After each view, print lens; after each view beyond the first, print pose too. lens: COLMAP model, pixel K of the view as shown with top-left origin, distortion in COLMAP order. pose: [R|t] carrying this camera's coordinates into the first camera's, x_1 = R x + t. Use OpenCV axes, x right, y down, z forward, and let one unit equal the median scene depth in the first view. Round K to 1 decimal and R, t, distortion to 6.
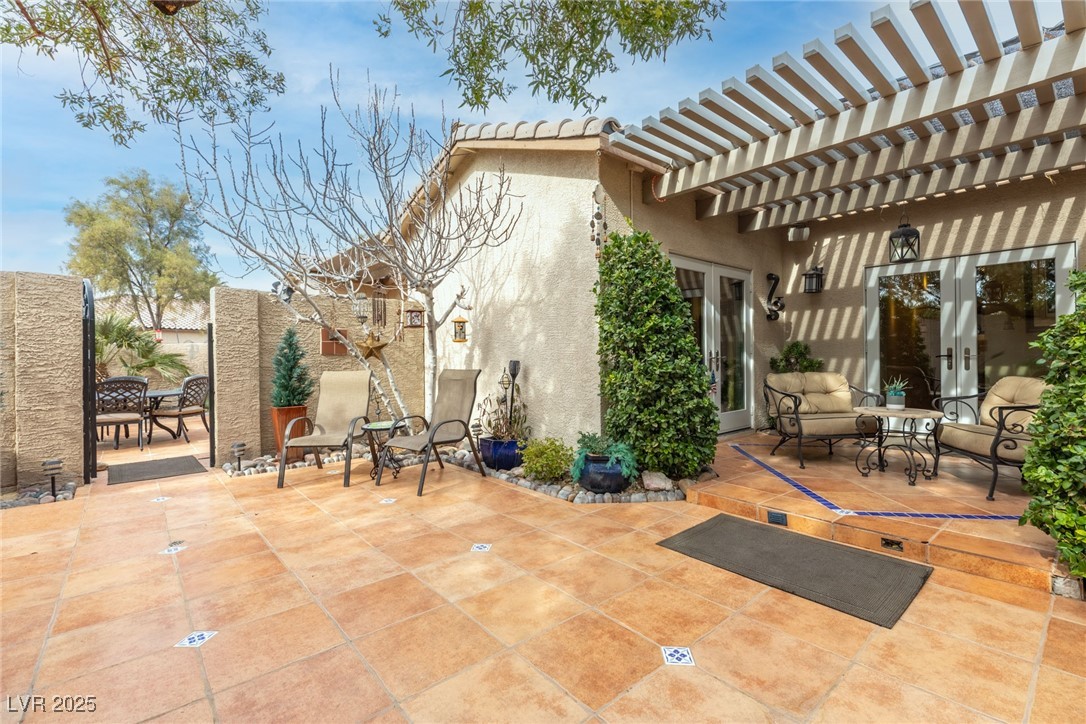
lens RADIAL K [[483.0, 0, 551.5], [0, 483.0, 354.7], [0, 0, 1]] dist [0.002629, 0.001196]
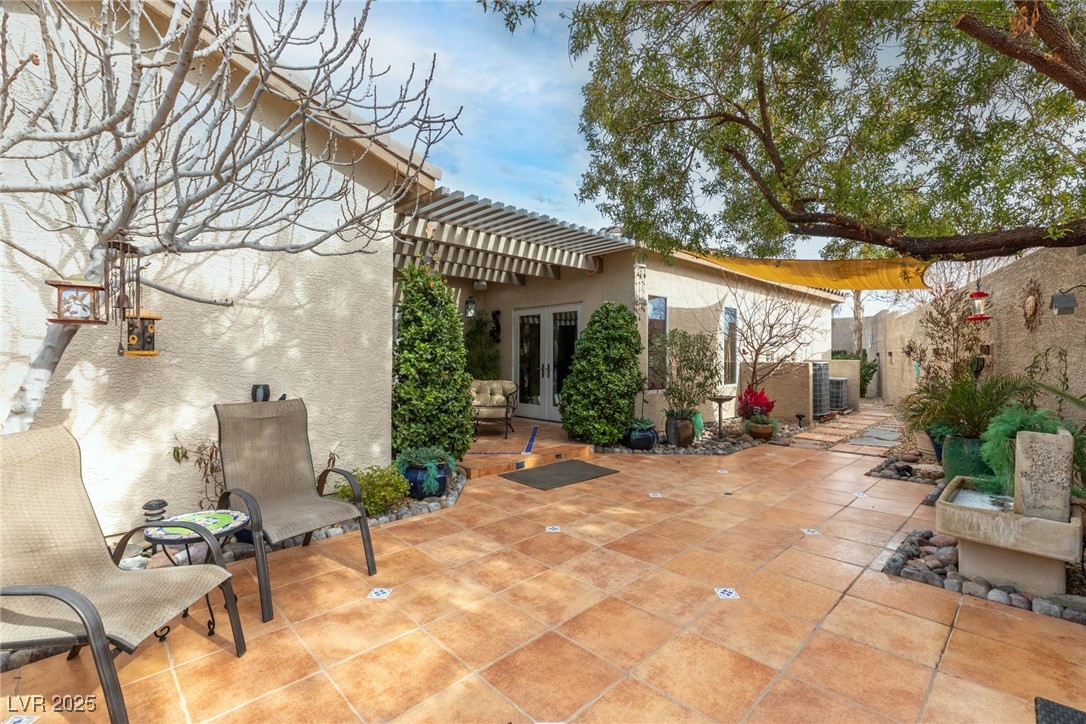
lens RADIAL K [[483.0, 0, 551.5], [0, 483.0, 354.7], [0, 0, 1]] dist [0.002629, 0.001196]
pose [[-0.059223, 0.016680, 0.998105, -1.348652], [-0.006033, 0.999836, -0.017067, -0.035941], [-0.998227, -0.007032, -0.059113, 1.026615]]
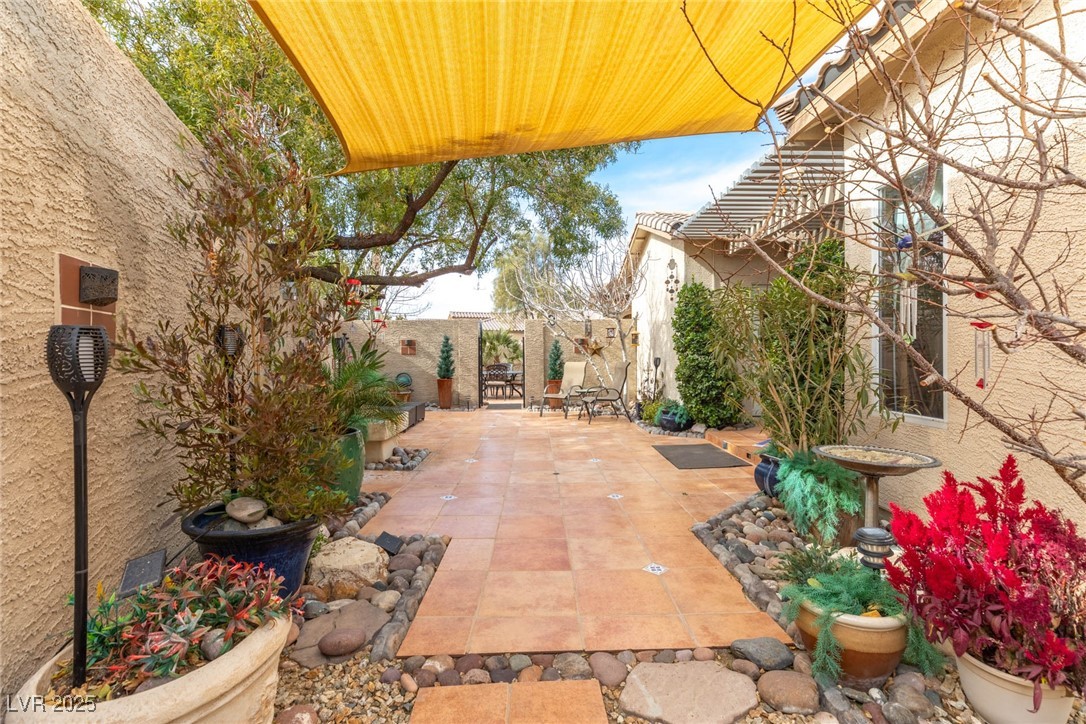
lens RADIAL K [[483.0, 0, 551.5], [0, 483.0, 354.7], [0, 0, 1]] dist [0.002629, 0.001196]
pose [[0.777446, 0.006996, -0.628911, 1.159162], [0.000772, 0.999927, 0.012078, -0.027994], [0.628950, -0.009875, 0.777383, -0.885713]]
